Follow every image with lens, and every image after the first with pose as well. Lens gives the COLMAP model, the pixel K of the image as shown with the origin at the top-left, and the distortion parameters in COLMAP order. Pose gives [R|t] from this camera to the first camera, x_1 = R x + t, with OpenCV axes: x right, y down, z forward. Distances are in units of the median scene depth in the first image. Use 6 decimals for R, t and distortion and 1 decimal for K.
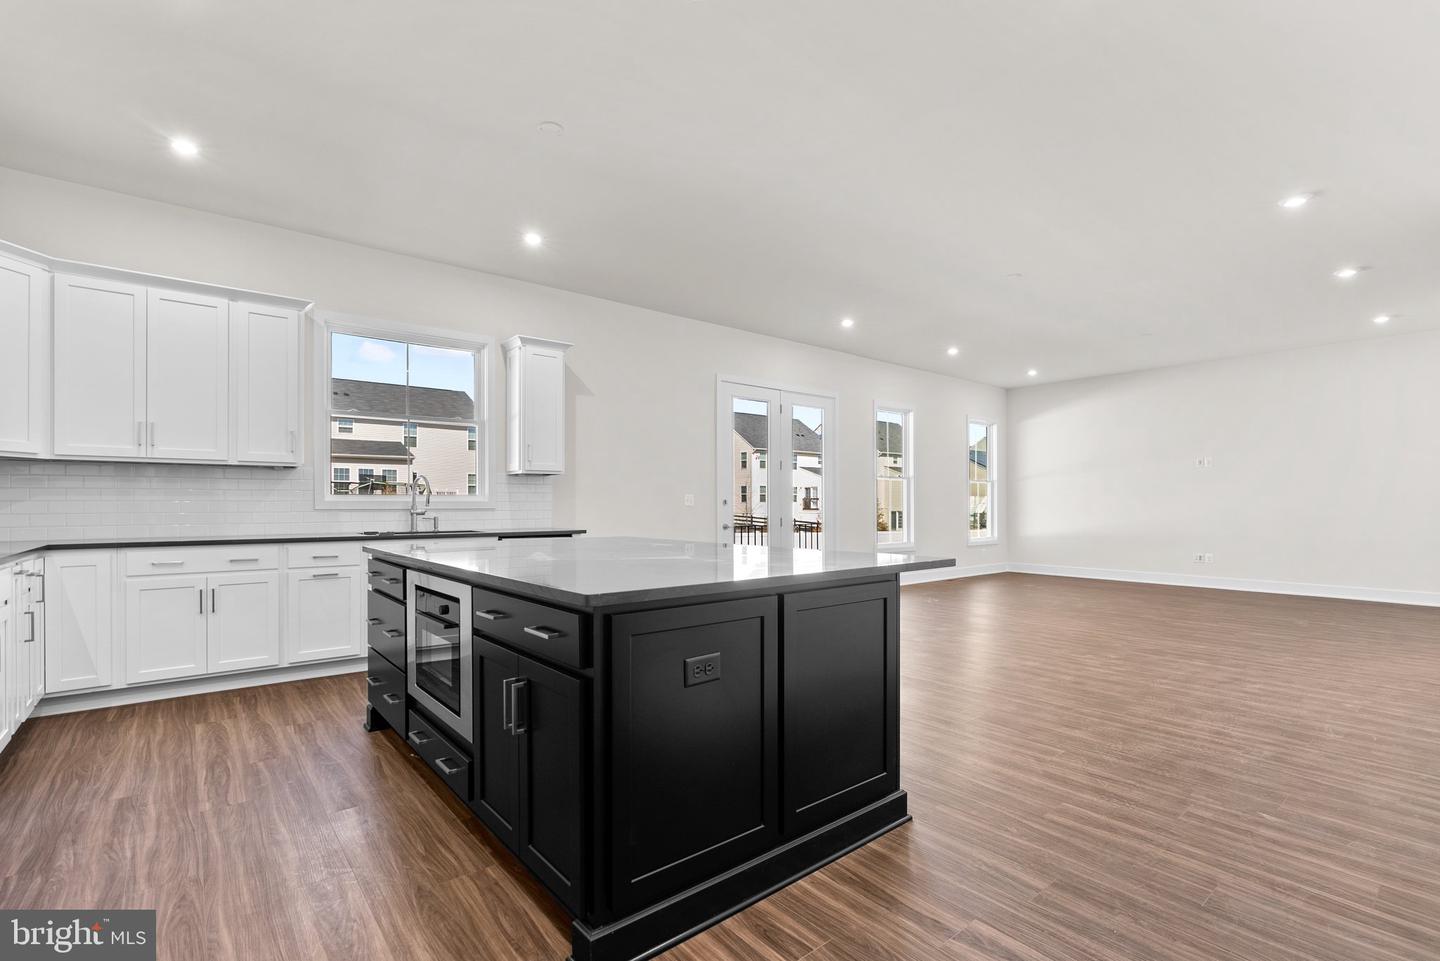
lens RADIAL K [[659.8, 0, 712.7], [0, 659.8, 501.0], [0, 0, 1]] dist [-0.020064, 0.007950]
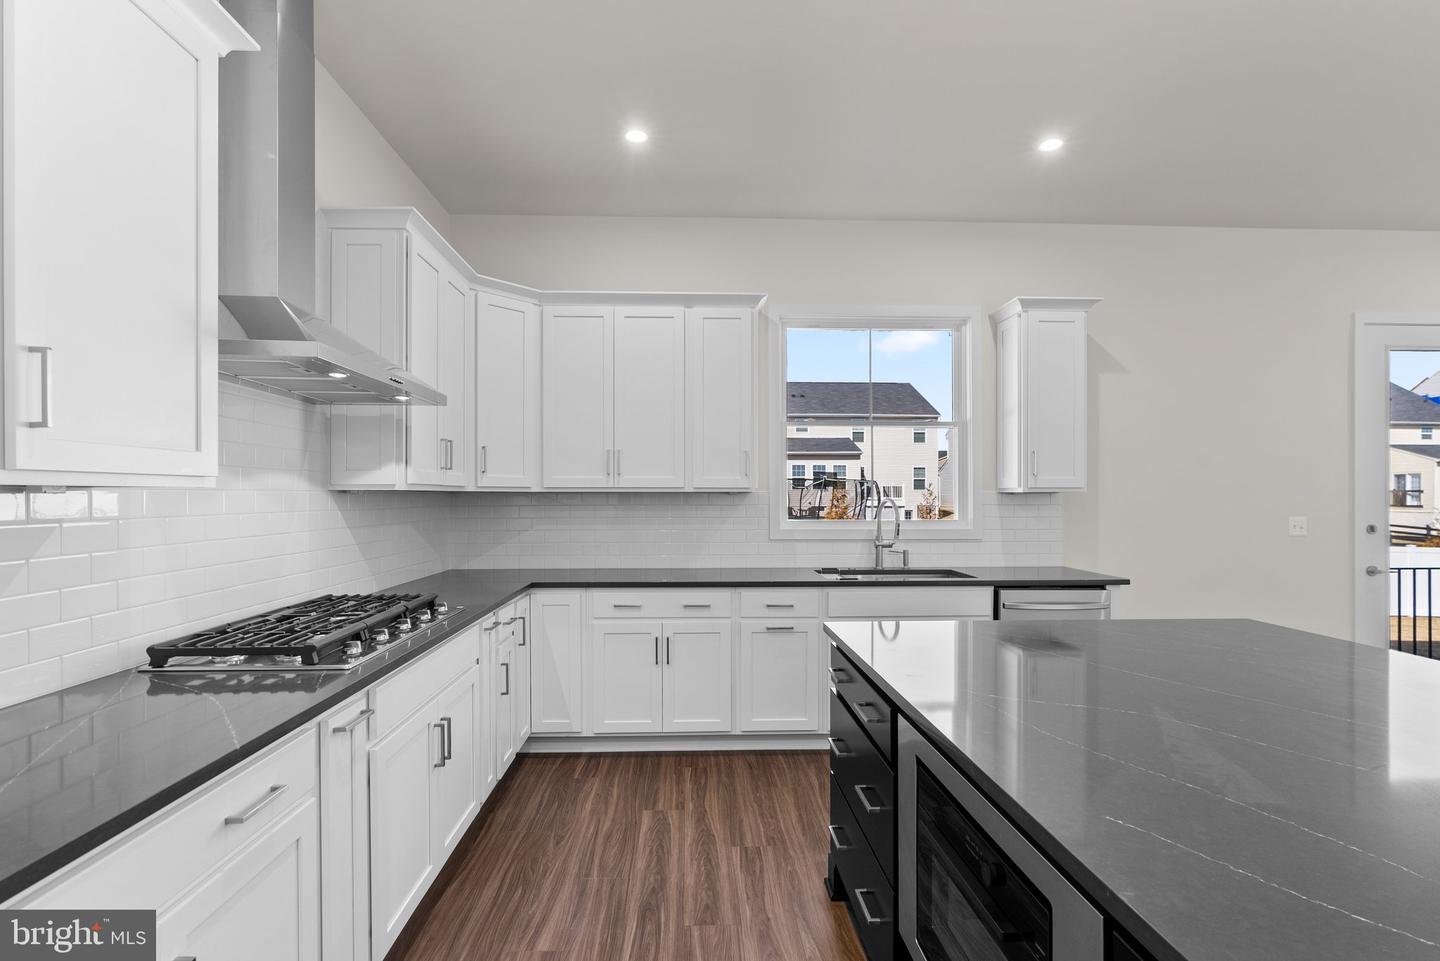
lens RADIAL K [[669.2, 0, 710.9], [0, 669.2, 495.3], [0, 0, 1]] dist [-0.005917, 0.000448]
pose [[0.798839, 0.001980, -0.601542, -0.165317], [0.001794, 0.999982, 0.005673, -0.057270], [0.601542, -0.005611, 0.798821, 0.296088]]
